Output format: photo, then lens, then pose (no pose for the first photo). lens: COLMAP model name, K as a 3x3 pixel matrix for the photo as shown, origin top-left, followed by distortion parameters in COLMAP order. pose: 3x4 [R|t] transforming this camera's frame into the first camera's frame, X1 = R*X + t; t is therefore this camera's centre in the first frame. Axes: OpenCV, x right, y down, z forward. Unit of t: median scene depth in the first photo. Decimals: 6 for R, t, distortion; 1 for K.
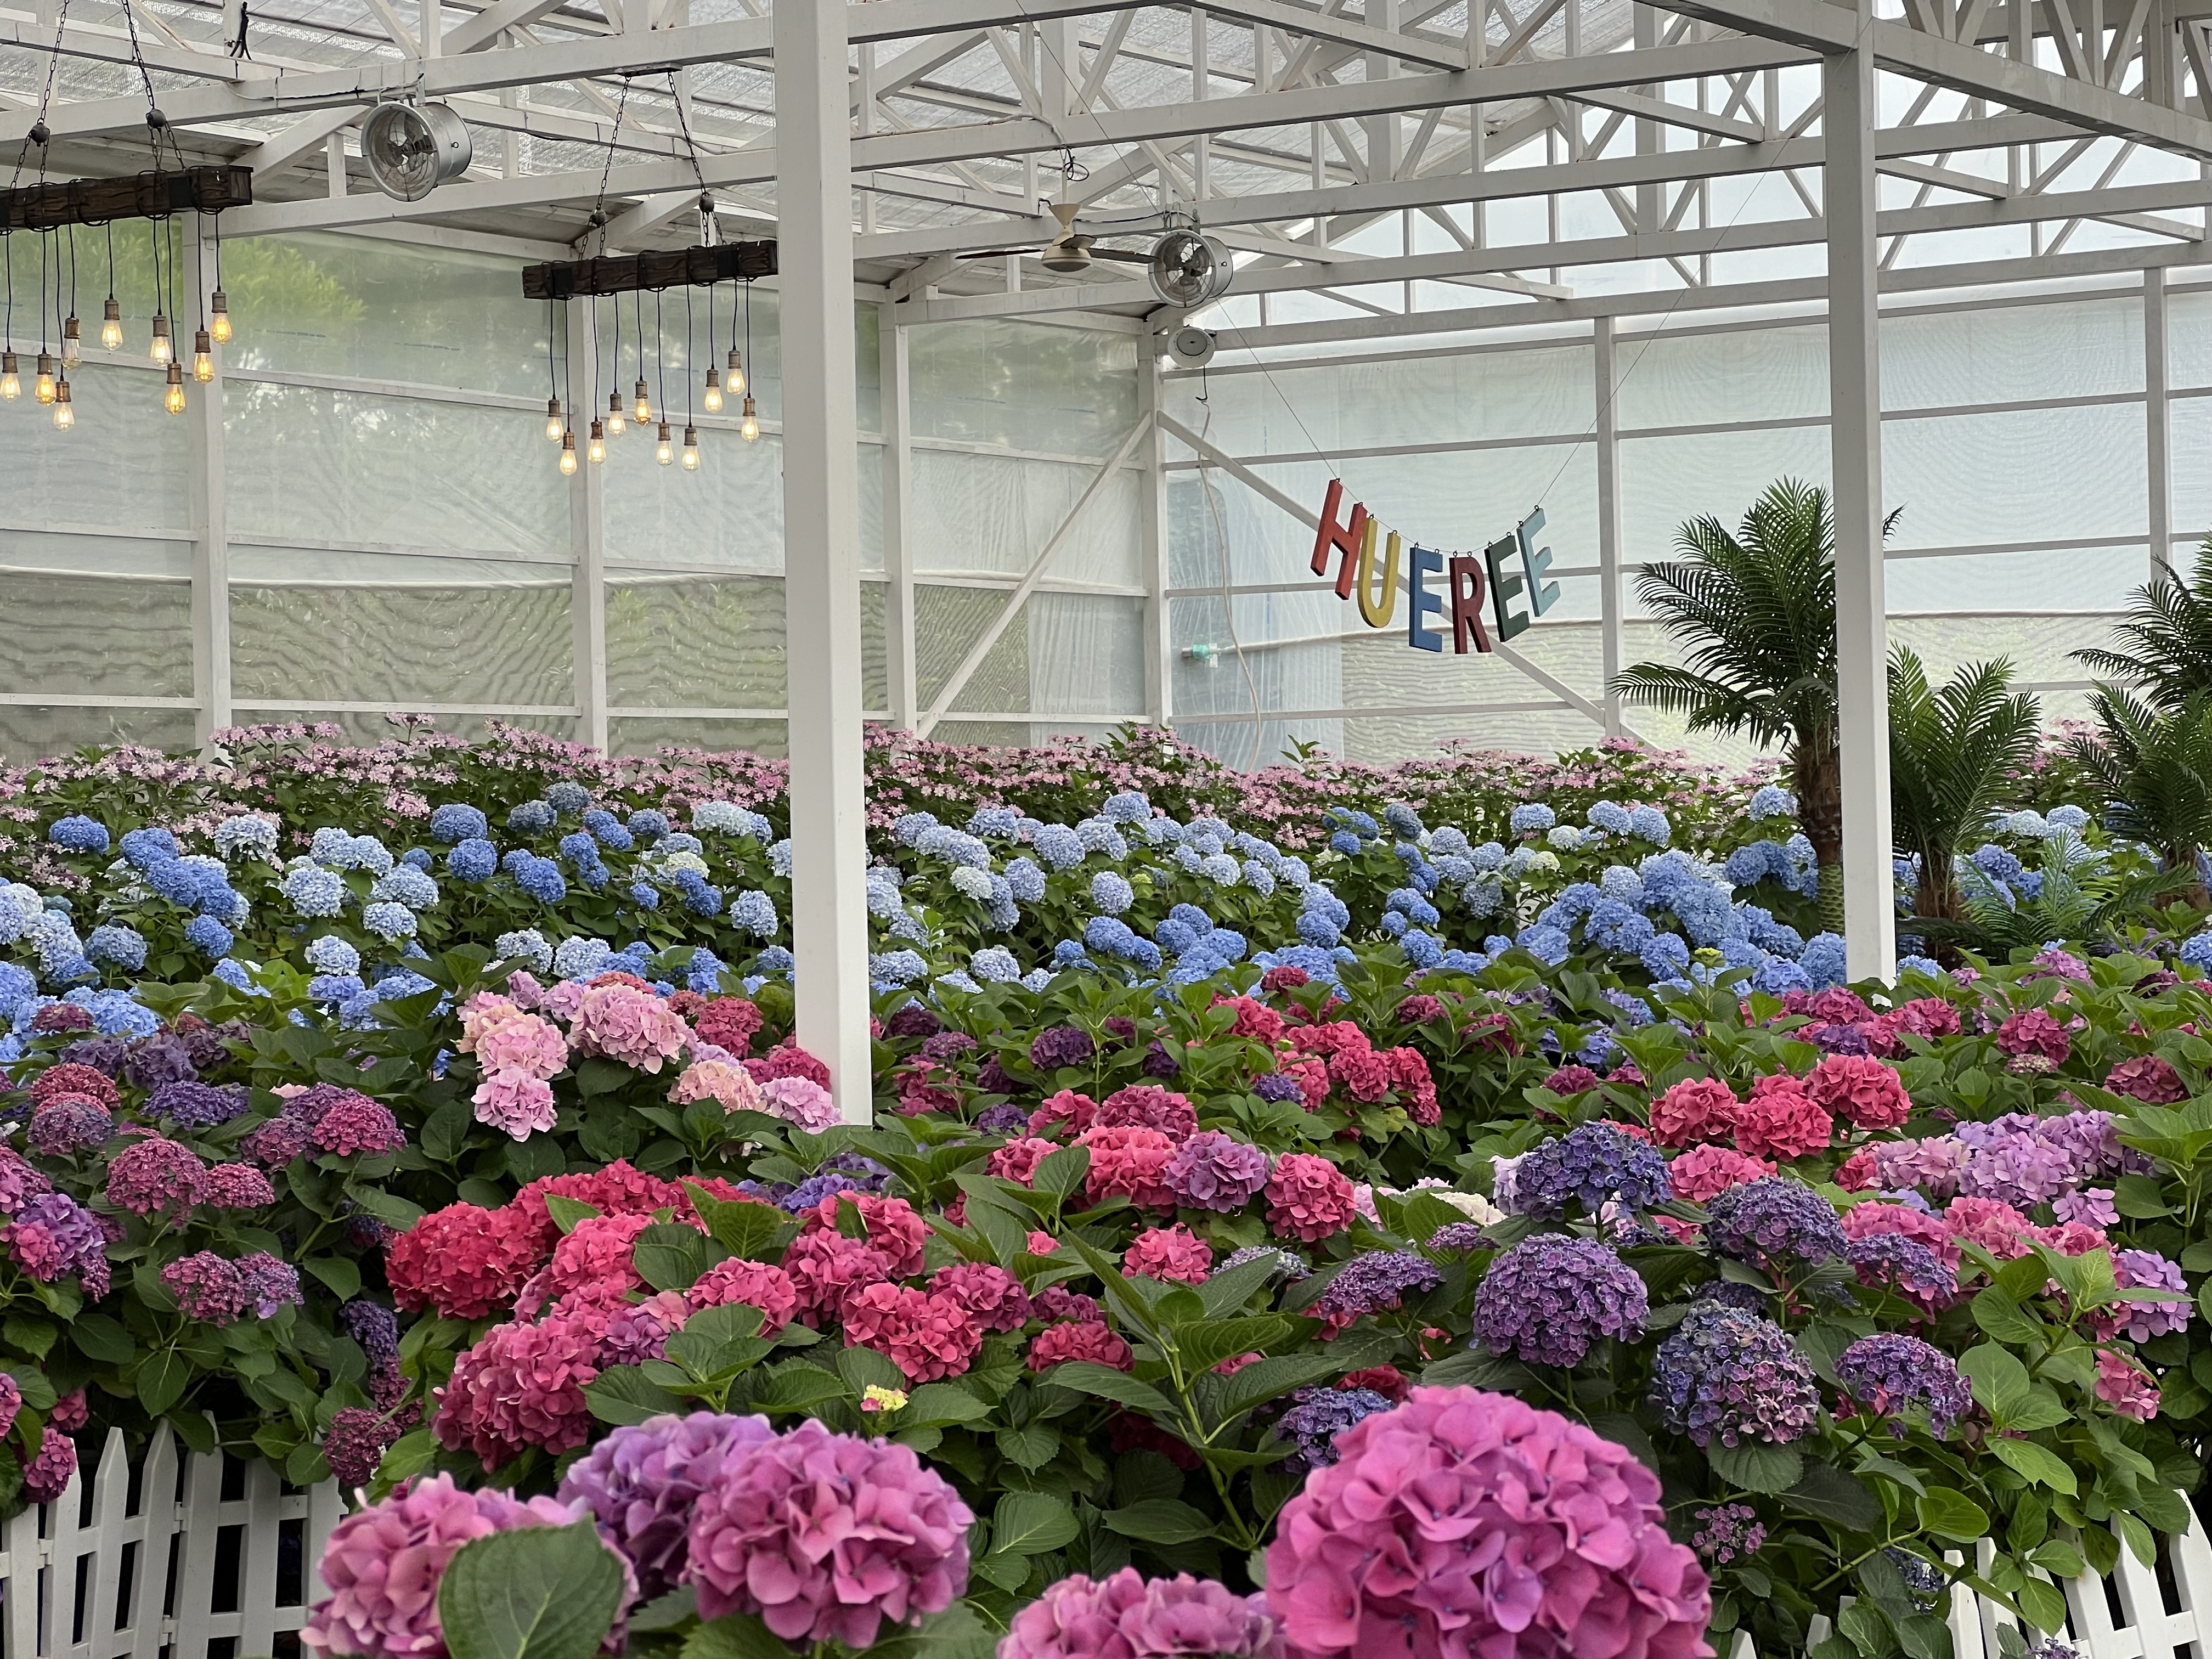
lens RADIAL K [[5049.0, 0, 1117.0], [0, 5049.0, 779.8], [0, 0, 1]] dist [-0.327937, 10.564546]
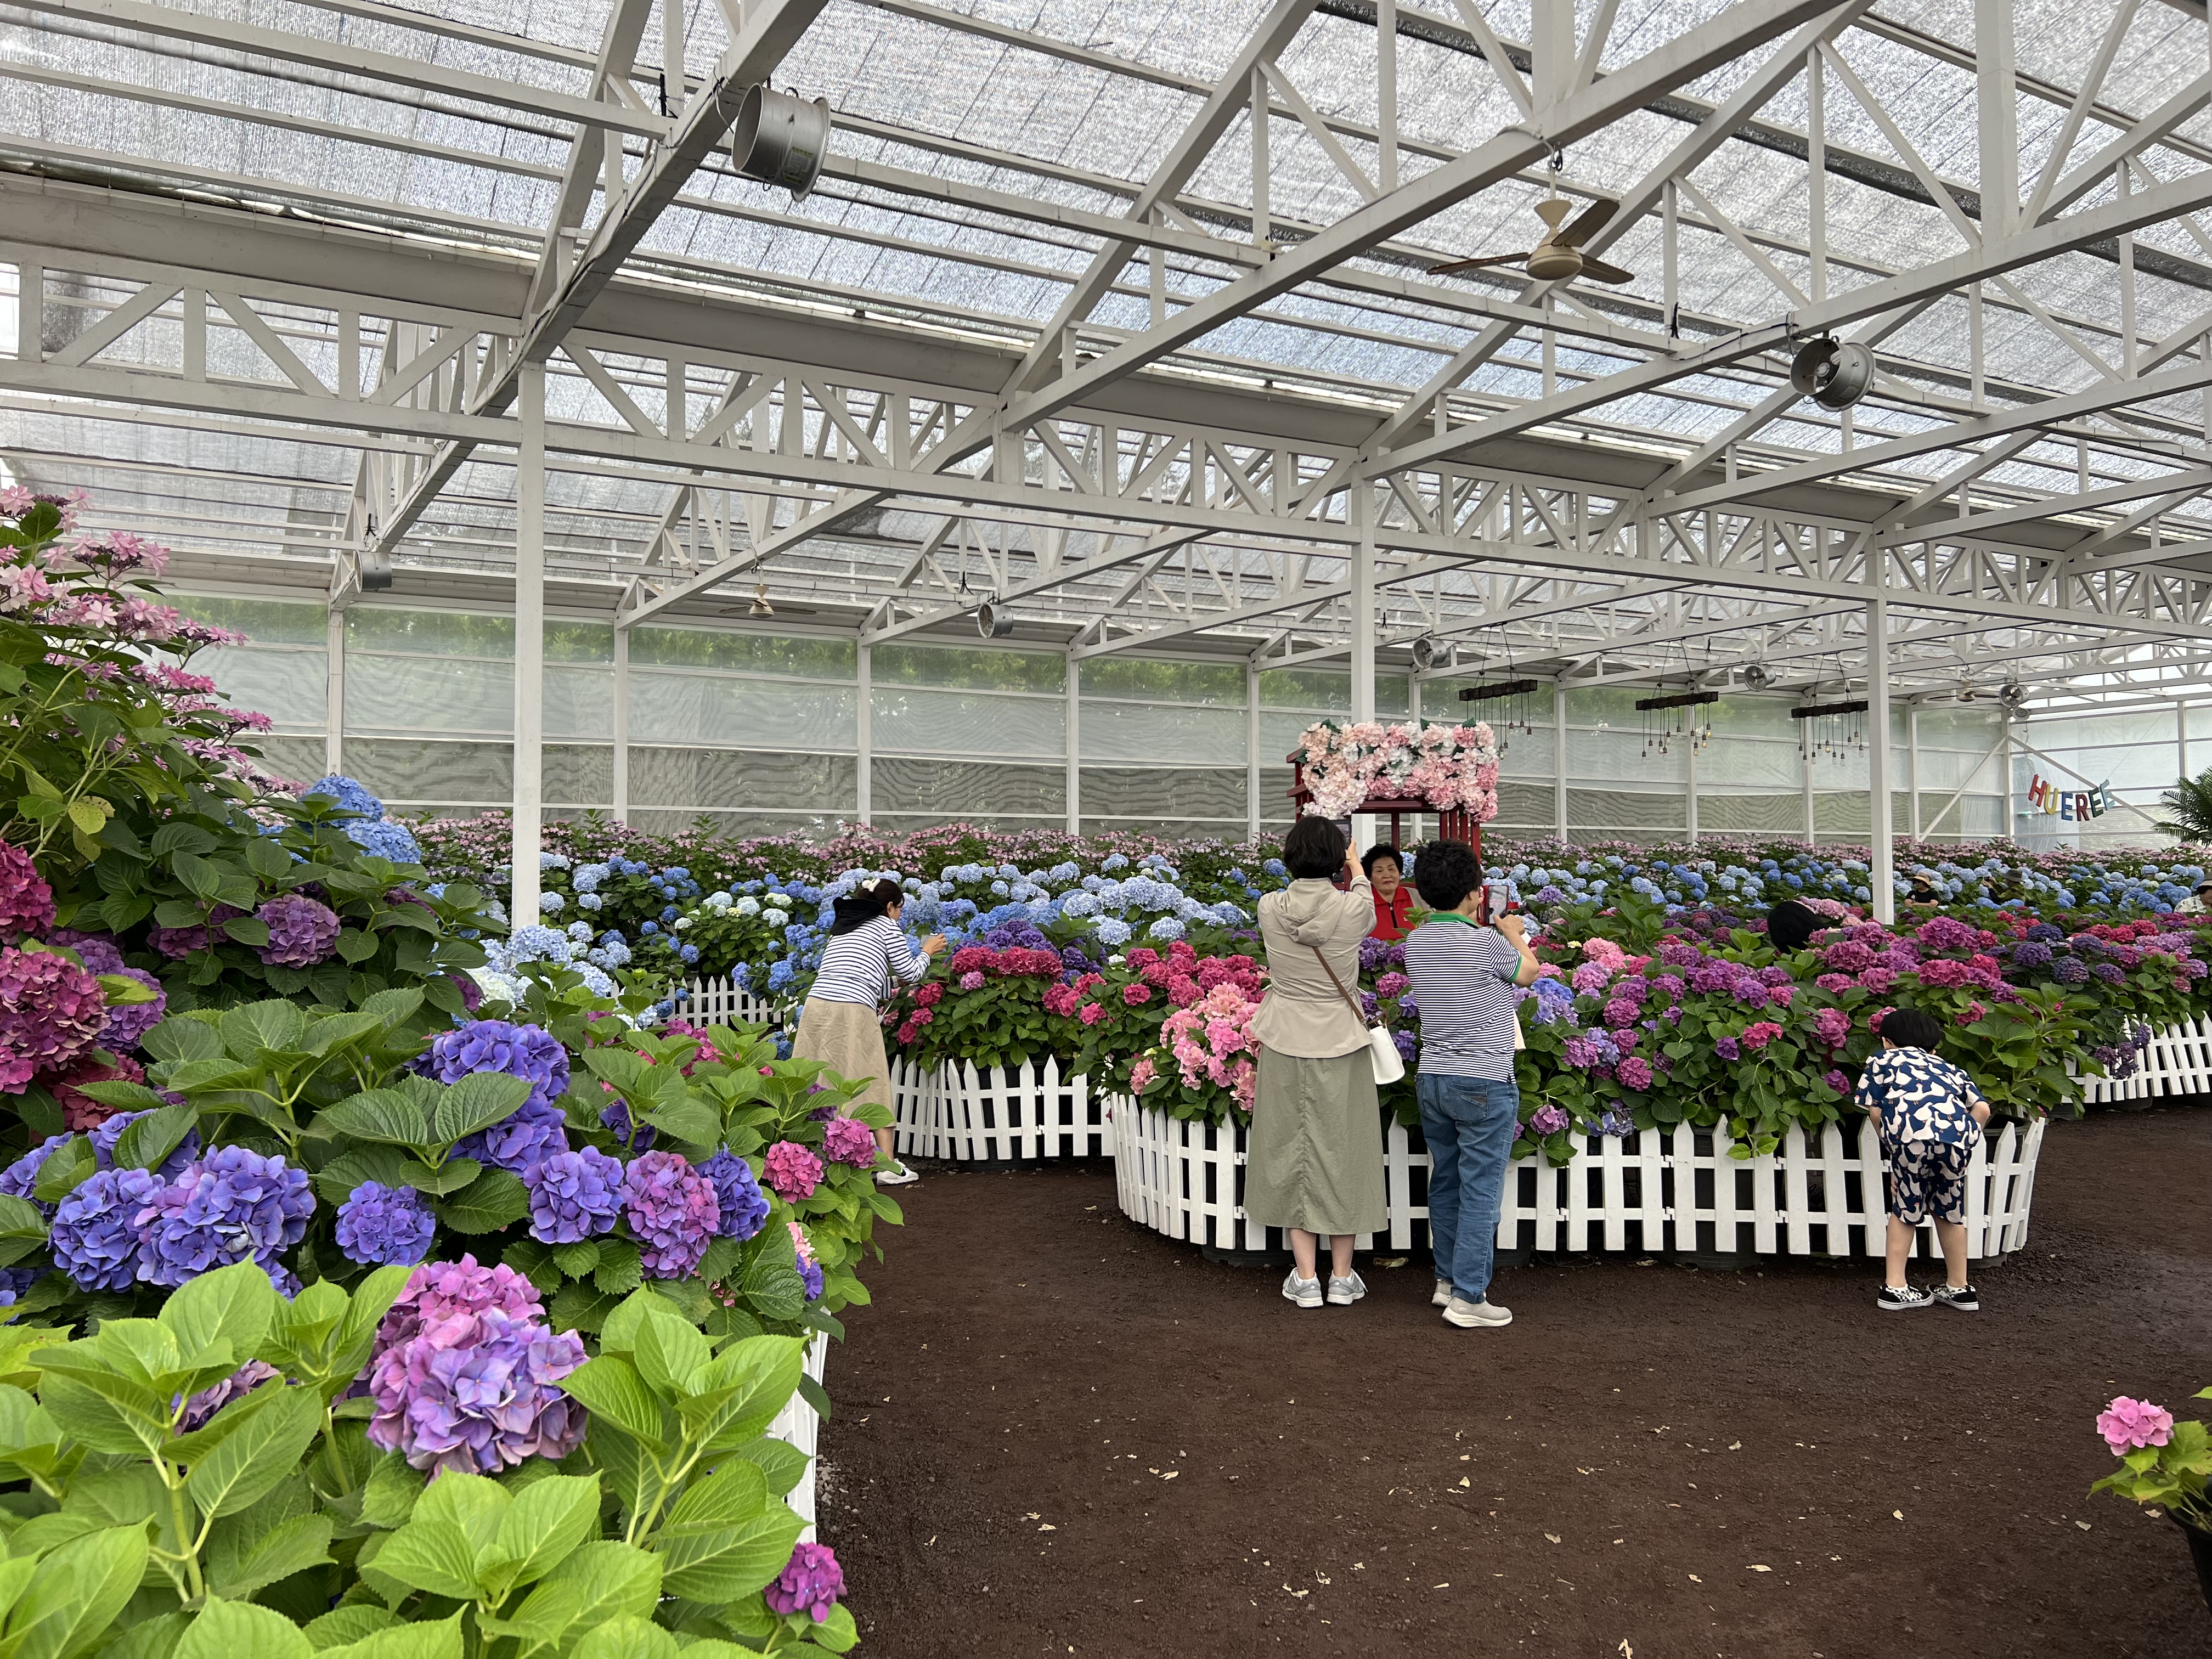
lens RADIAL K [[1674.5, 0, 1052.2], [0, 1674.5, 808.8], [0, 0, 1]] dist [0.005198, -0.006777]
pose [[0.866545, 0.000479, -0.499099, 0.017178], [-0.012464, 0.999708, -0.020682, 0.000048], [0.498944, 0.024143, 0.866298, -0.235722]]
